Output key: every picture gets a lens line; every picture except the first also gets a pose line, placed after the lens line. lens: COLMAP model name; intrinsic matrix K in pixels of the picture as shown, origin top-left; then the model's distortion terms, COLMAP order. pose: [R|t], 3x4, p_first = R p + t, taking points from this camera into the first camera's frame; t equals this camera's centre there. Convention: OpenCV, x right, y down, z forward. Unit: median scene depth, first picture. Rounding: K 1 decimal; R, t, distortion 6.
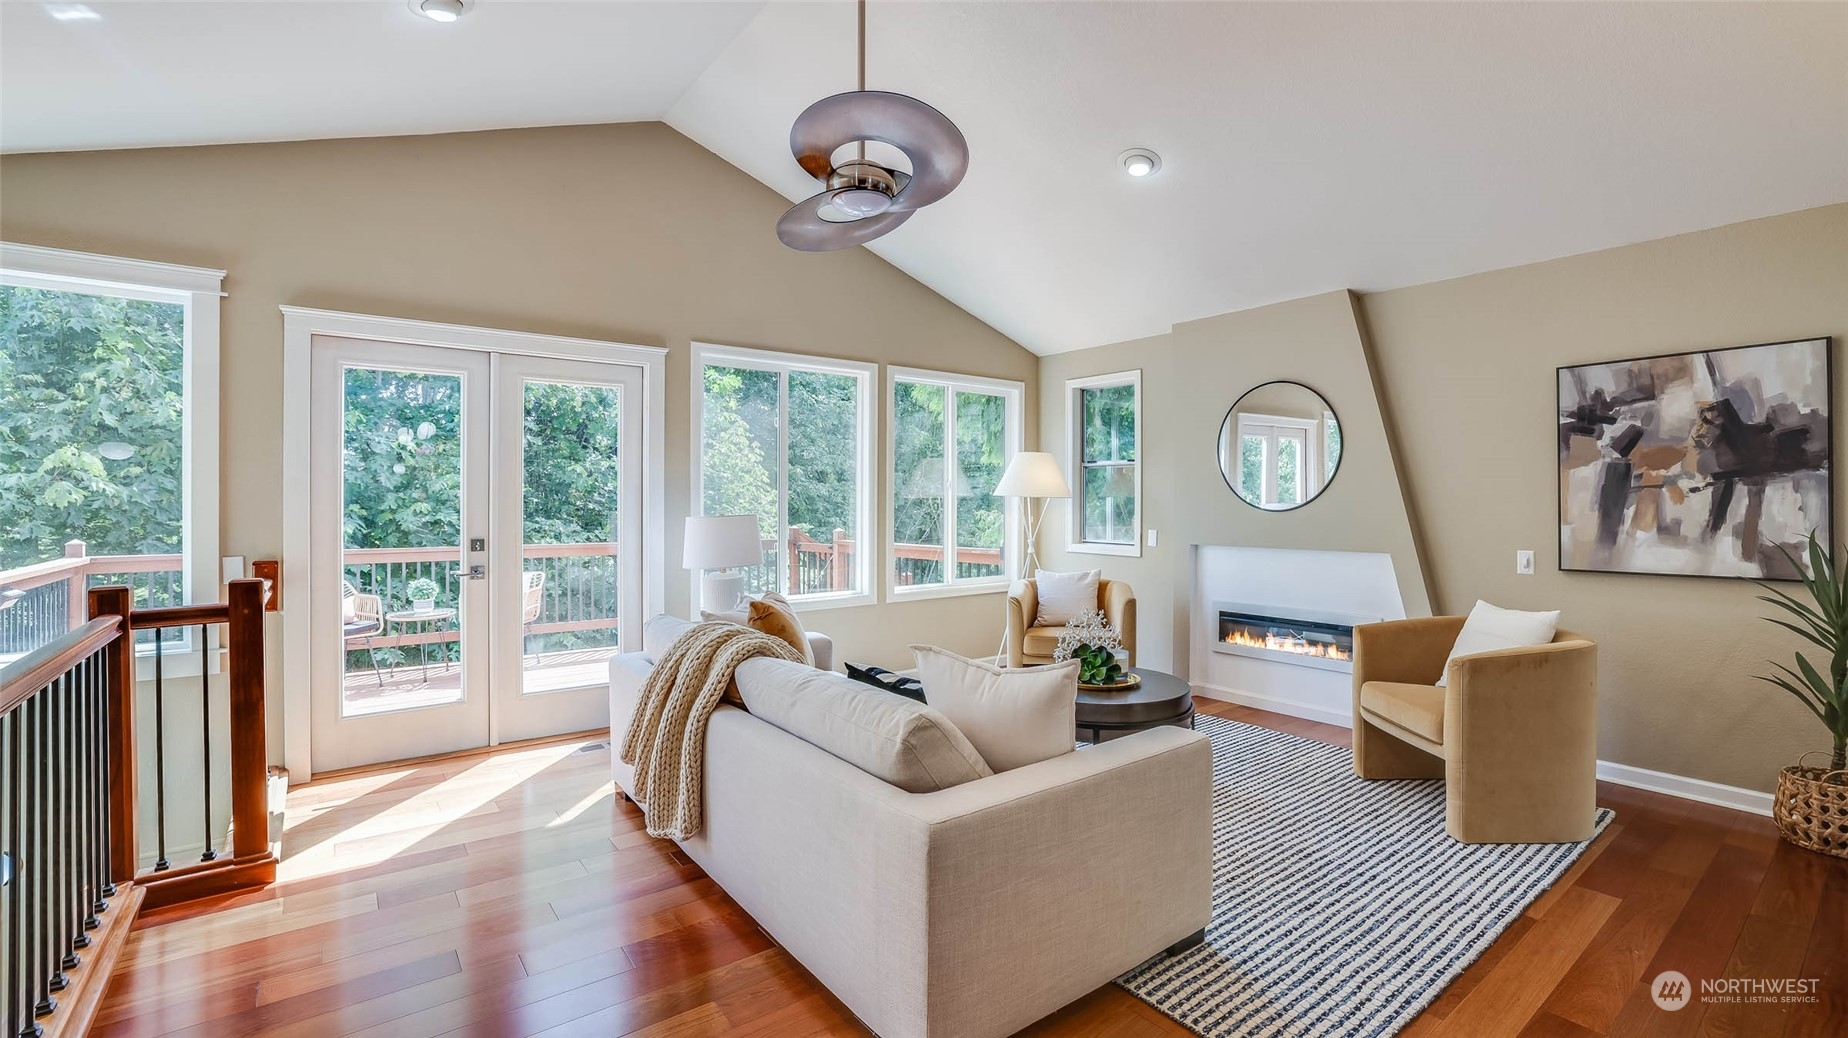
lens RADIAL K [[800.4, 0, 917.4], [0, 800.4, 510.5], [0, 0, 1]] dist [-0.010948, 0.000444]
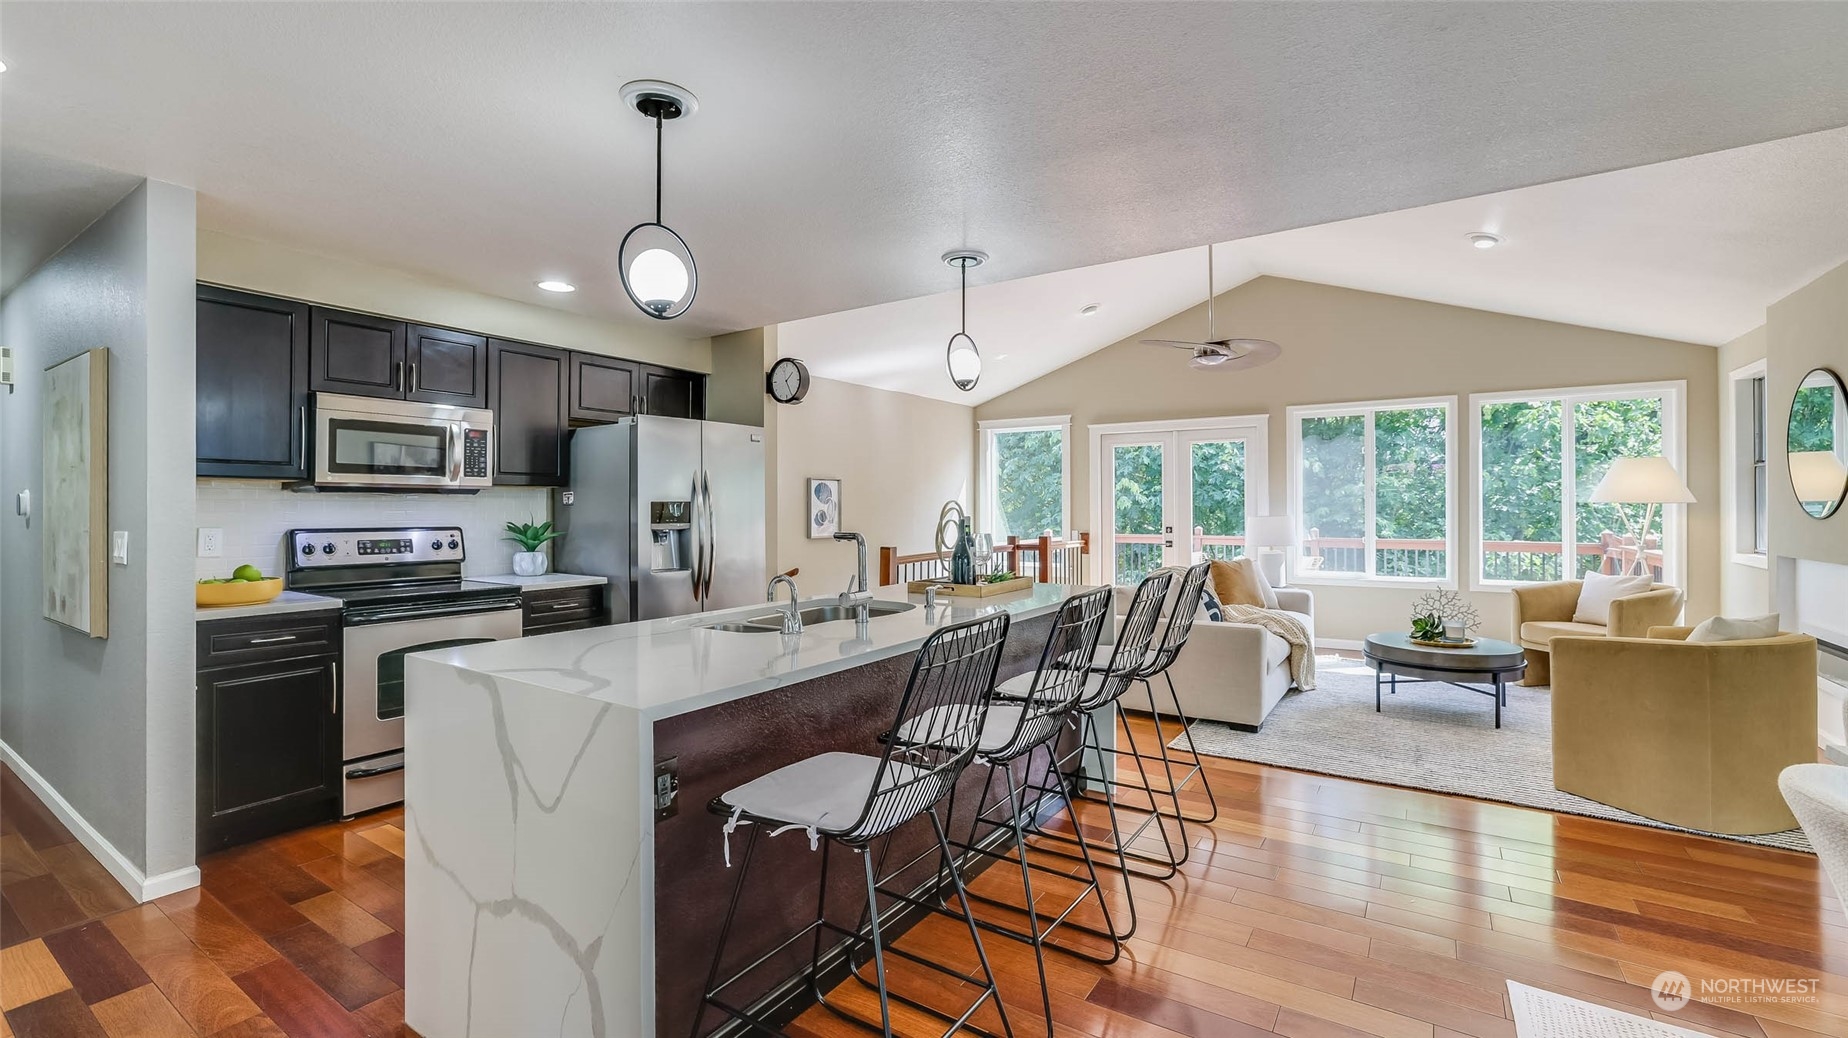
lens RADIAL K [[800.4, 0, 917.4], [0, 800.4, 510.5], [0, 0, 1]] dist [-0.010948, 0.000444]
pose [[0.337638, 0.004429, -0.941266, 1.122561], [-0.007551, 0.999969, 0.001996, -0.003427], [0.941246, 0.006433, 0.337661, -0.253110]]
